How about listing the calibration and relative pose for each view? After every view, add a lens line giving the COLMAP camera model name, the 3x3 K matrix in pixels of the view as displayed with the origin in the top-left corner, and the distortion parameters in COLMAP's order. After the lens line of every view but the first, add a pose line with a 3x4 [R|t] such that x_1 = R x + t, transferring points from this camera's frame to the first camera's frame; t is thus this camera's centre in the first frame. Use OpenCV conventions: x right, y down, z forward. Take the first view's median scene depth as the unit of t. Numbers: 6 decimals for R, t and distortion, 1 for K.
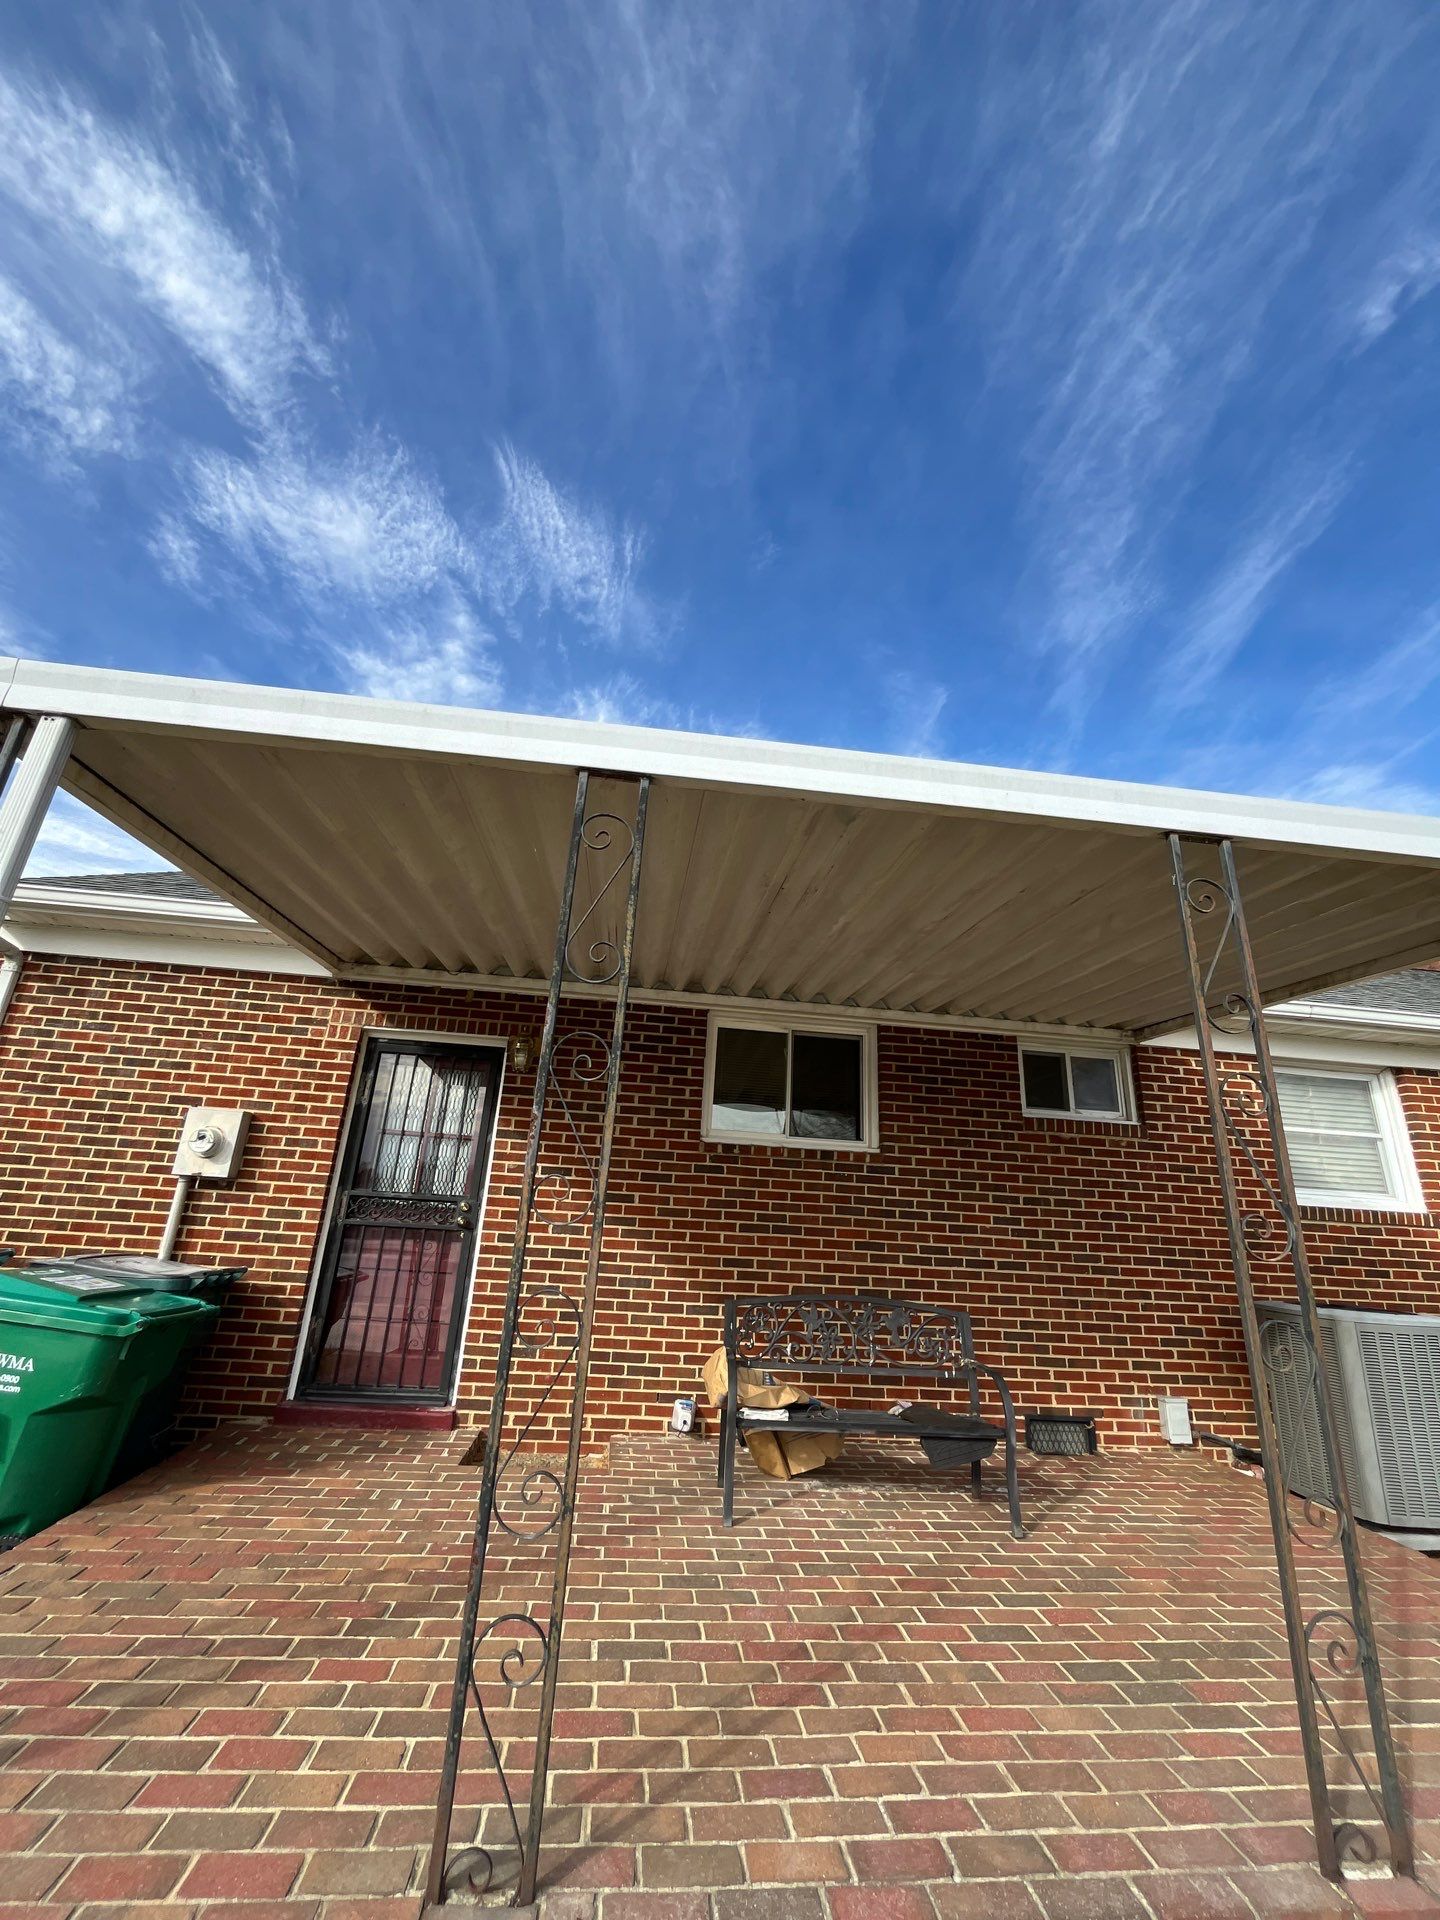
lens RADIAL K [[772.8, 0, 718.1], [0, 772.8, 954.3], [0, 0, 1]] dist [-0.001762, -0.001040]
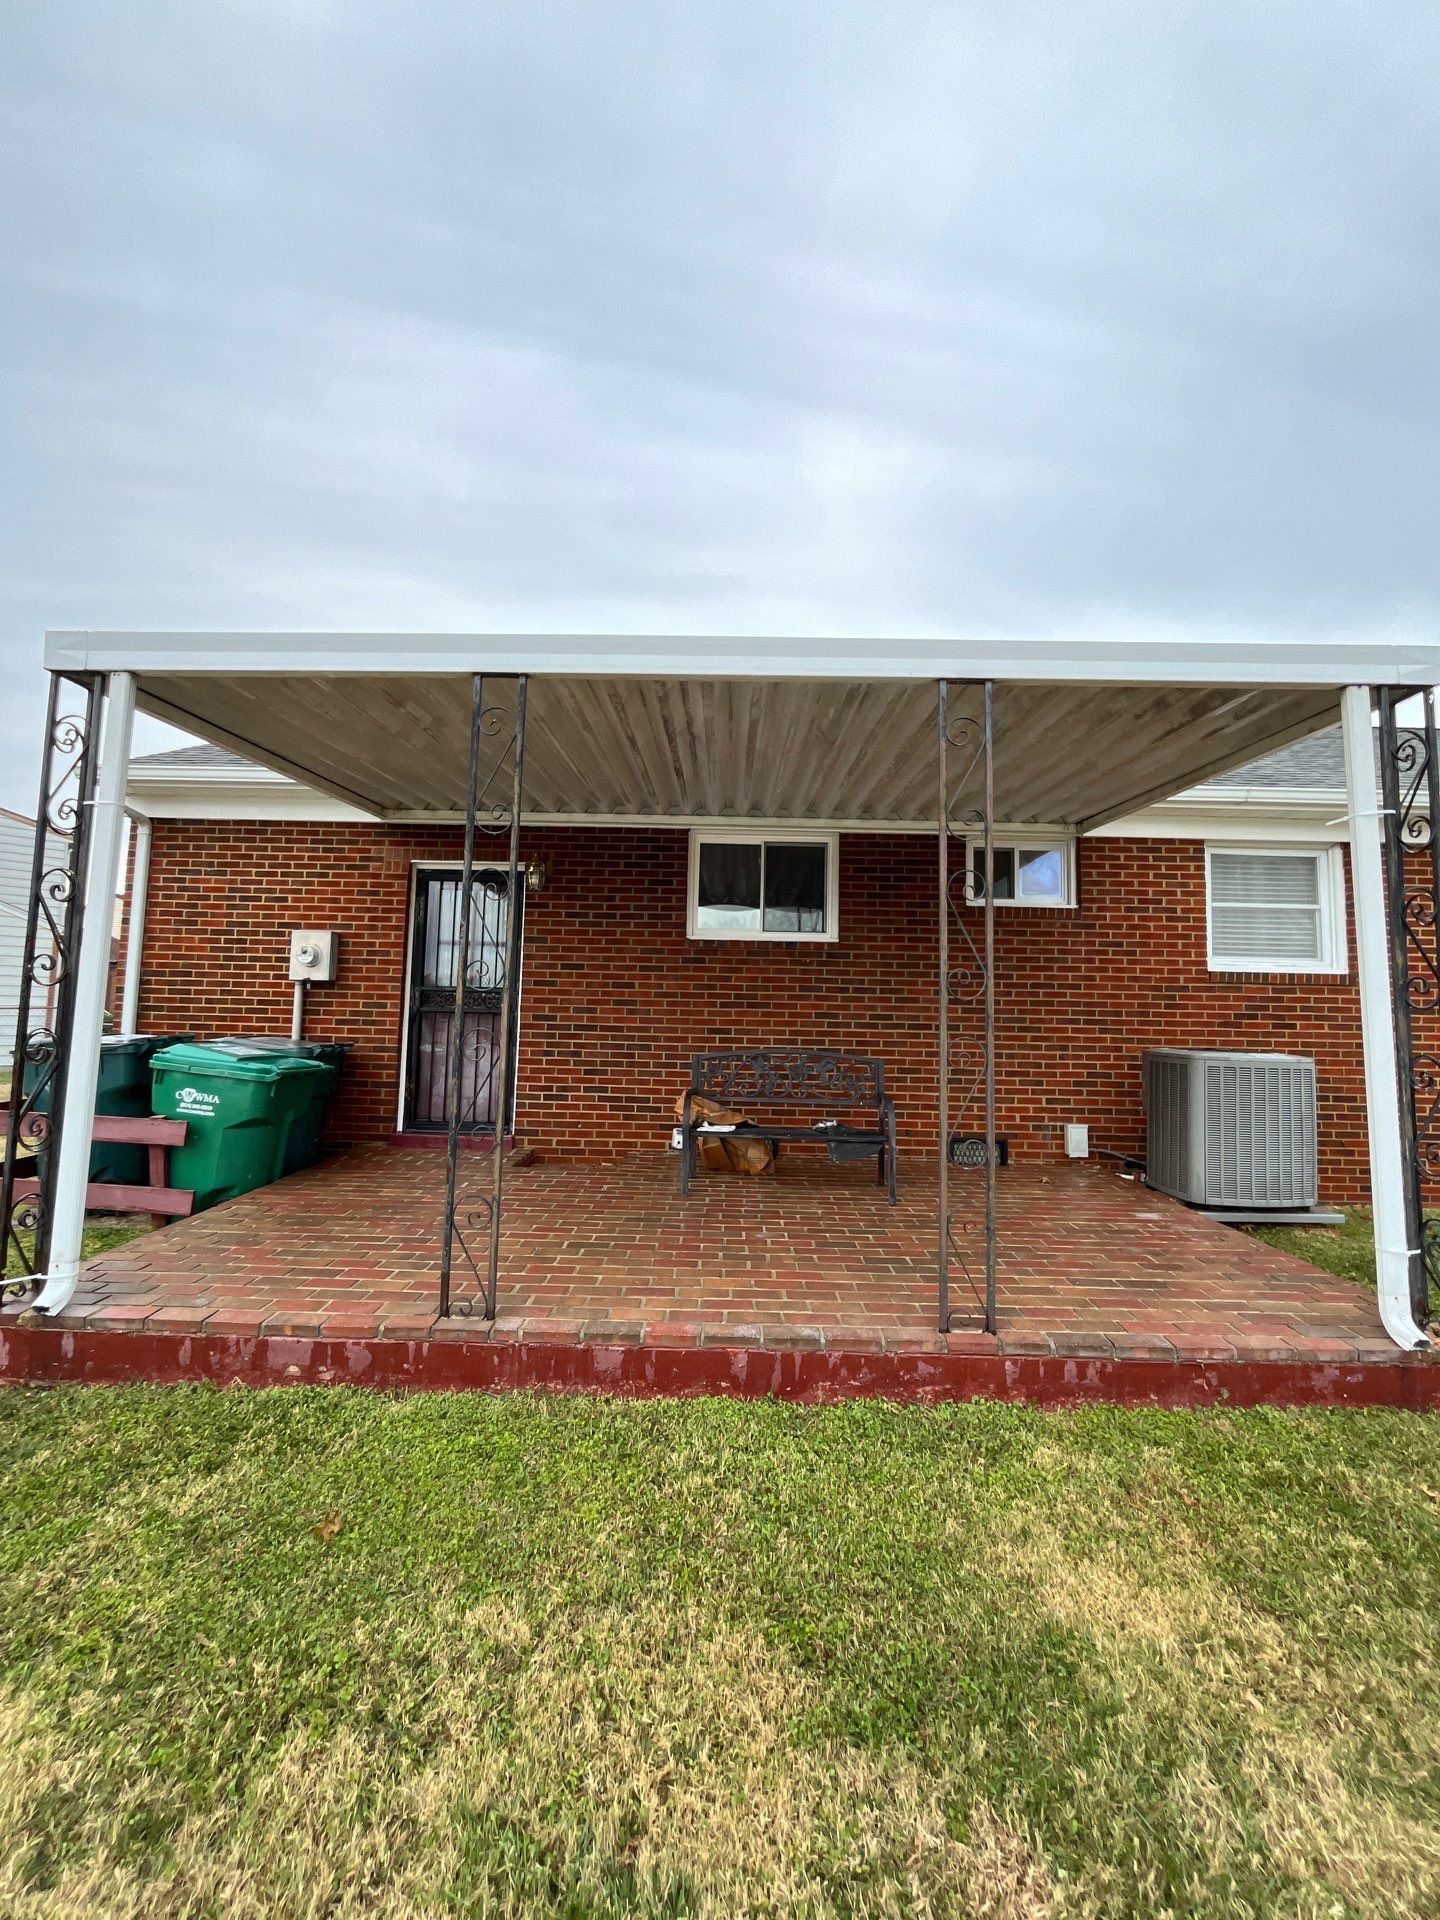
lens RADIAL K [[772.8, 0, 718.1], [0, 772.8, 954.3], [0, 0, 1]] dist [-0.001762, -0.001040]
pose [[0.990864, -0.041004, -0.128477, 0.188406], [0.071776, 0.966867, 0.244984, -0.030466], [0.114175, -0.251967, 0.960977, -0.178794]]
